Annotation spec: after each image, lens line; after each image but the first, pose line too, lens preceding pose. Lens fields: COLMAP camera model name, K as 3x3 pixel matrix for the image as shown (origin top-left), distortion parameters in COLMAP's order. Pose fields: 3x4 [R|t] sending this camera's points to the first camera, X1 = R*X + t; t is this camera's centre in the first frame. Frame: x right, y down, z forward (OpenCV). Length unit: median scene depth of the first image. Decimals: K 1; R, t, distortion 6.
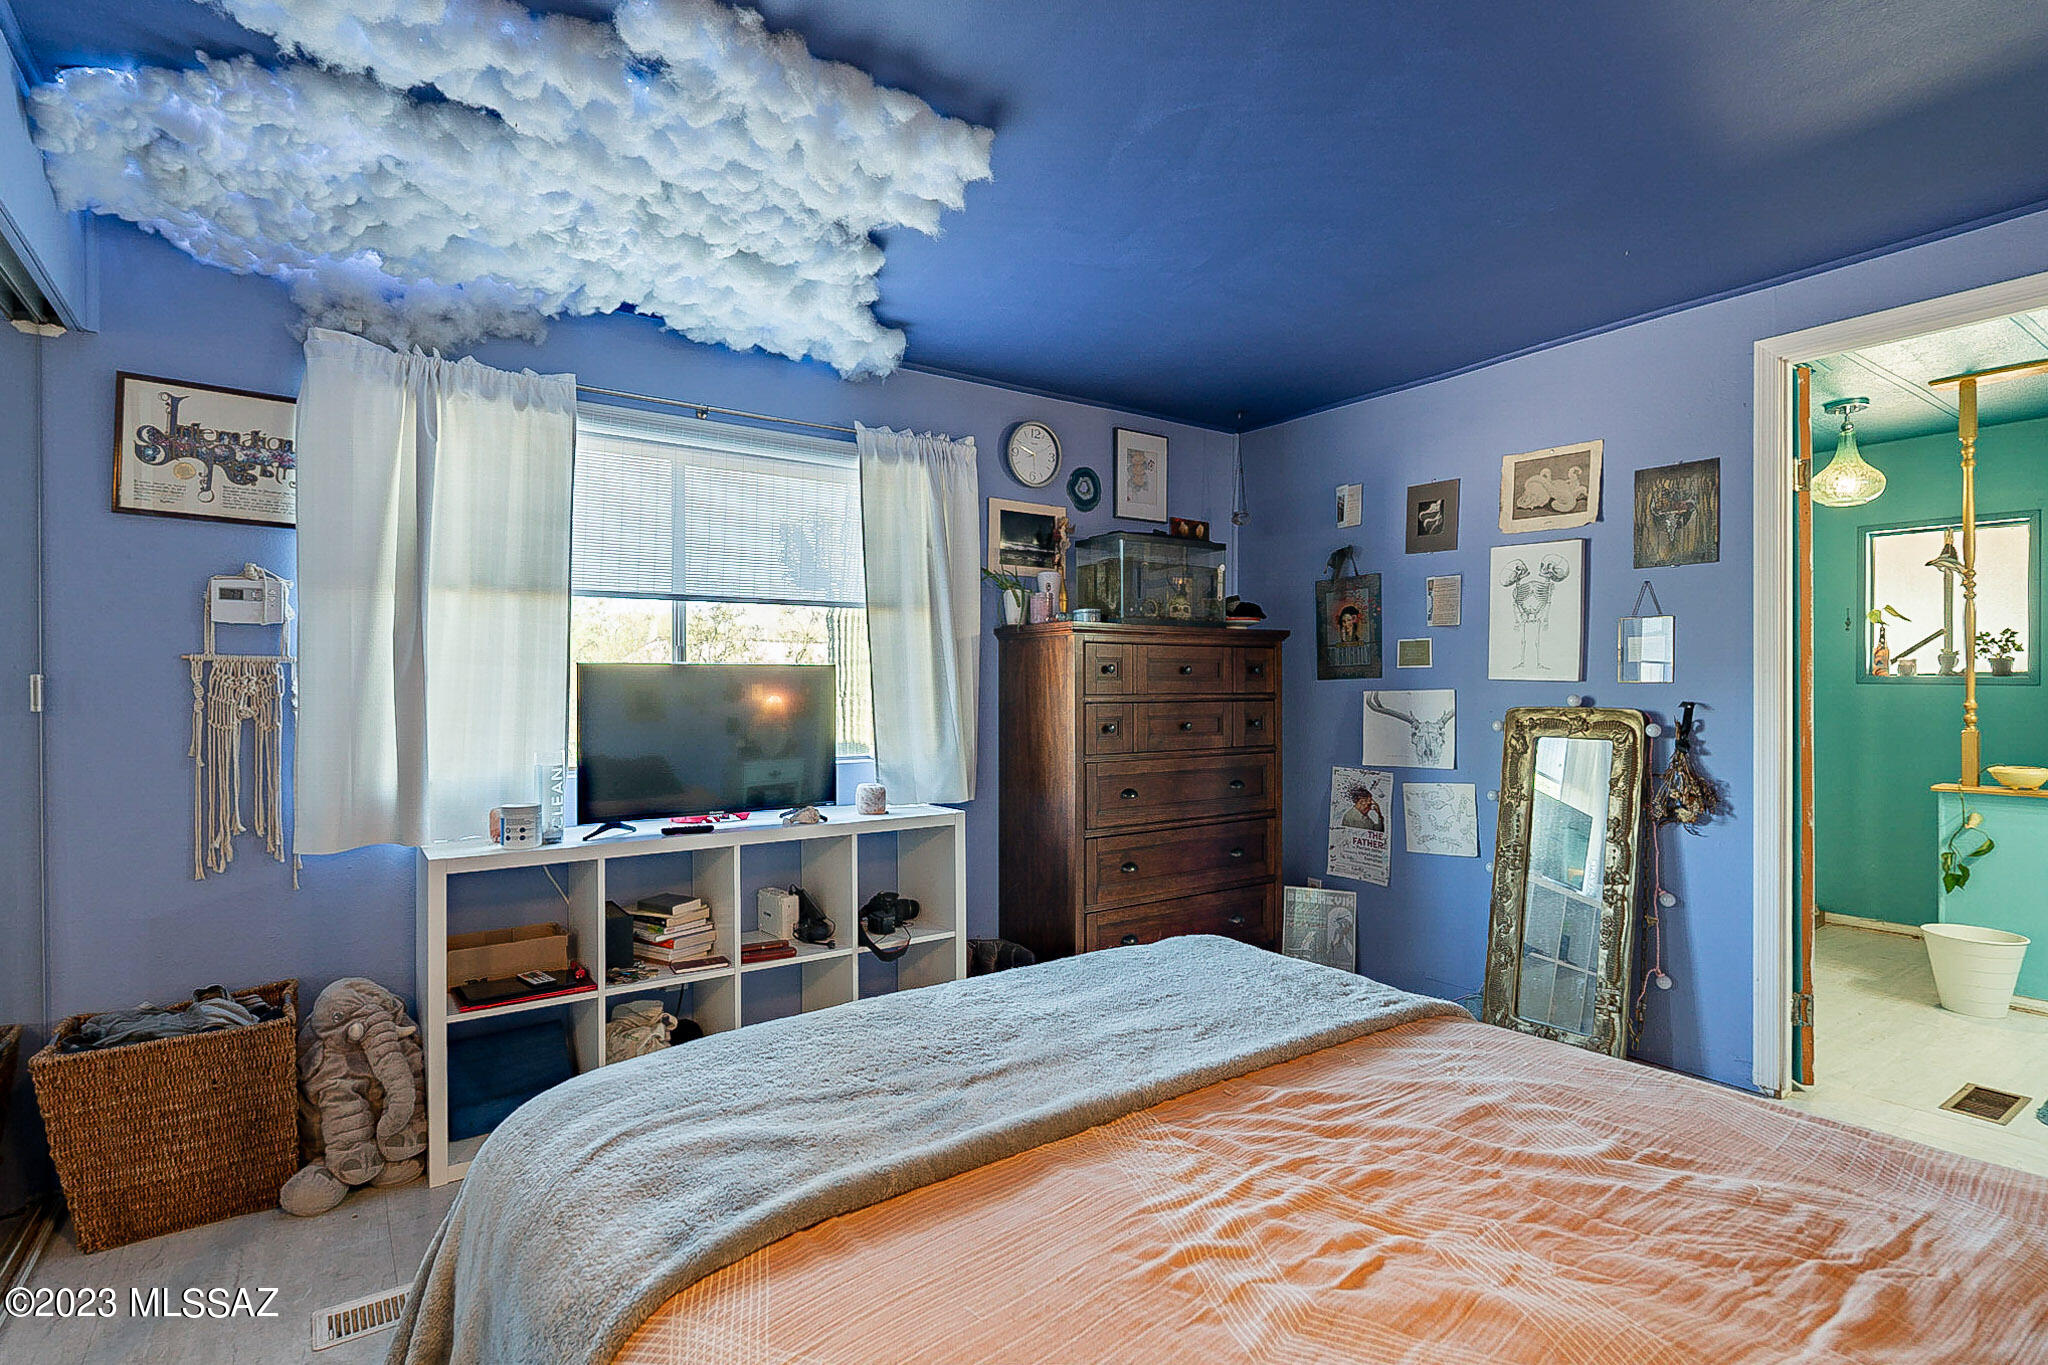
lens RADIAL K [[998.3, 0, 1010.5], [0, 998.3, 690.4], [0, 0, 1]] dist [0.005464, 0.001009]
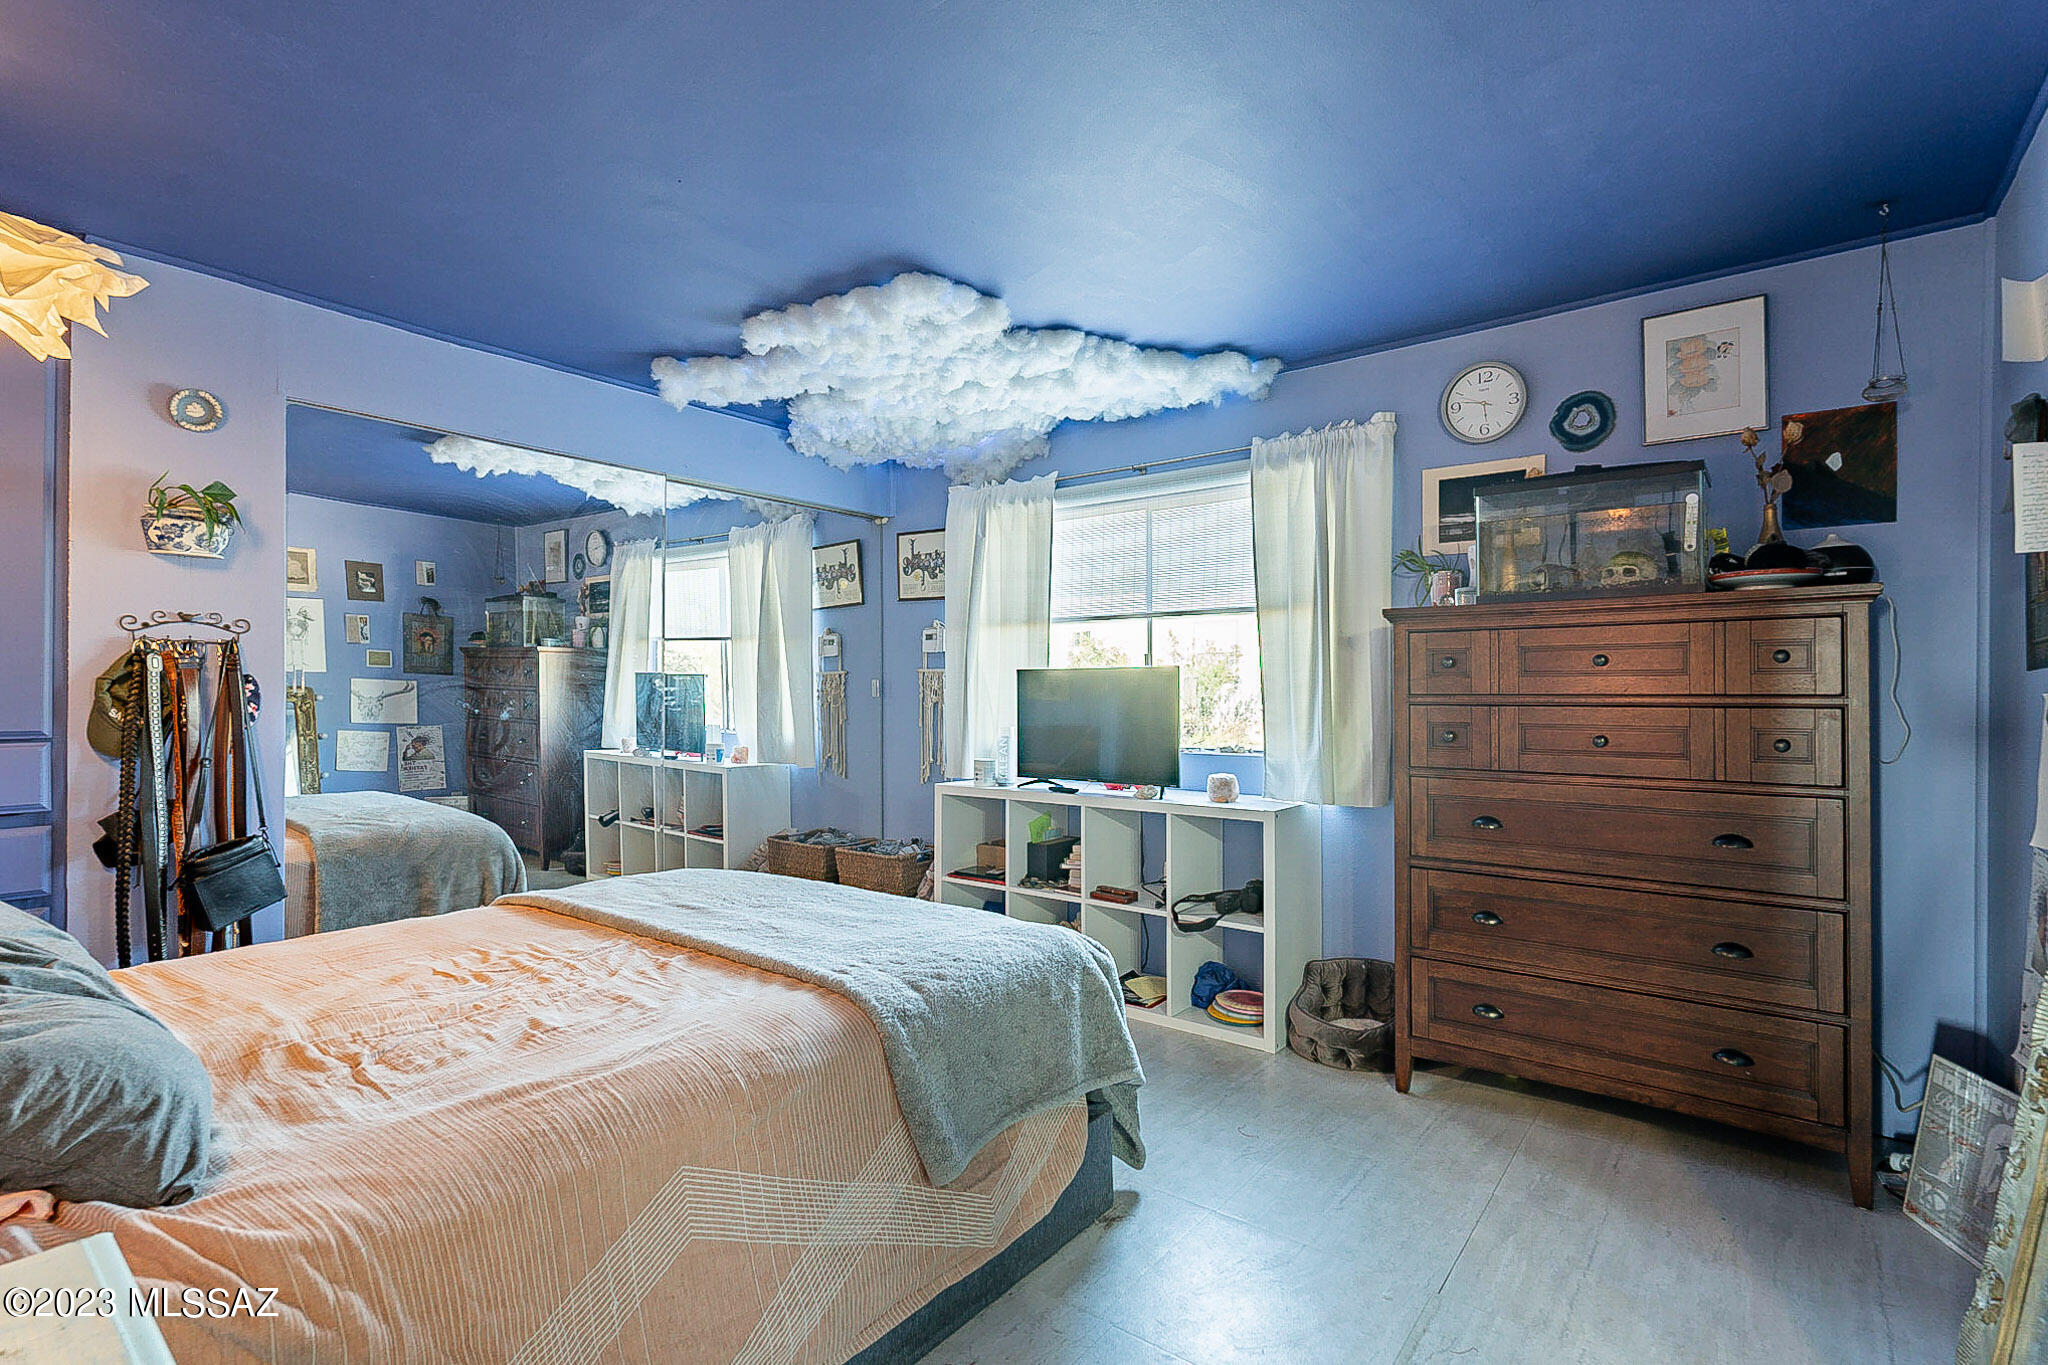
lens RADIAL K [[973.1, 0, 1026.2], [0, 973.1, 687.3], [0, 0, 1]] dist [0.000283, 0.000020]
pose [[0.299029, 0.003542, -0.954238, 1.052888], [0.000121, 0.999993, 0.003750, -0.007110], [0.954244, -0.001237, 0.299026, 0.619378]]
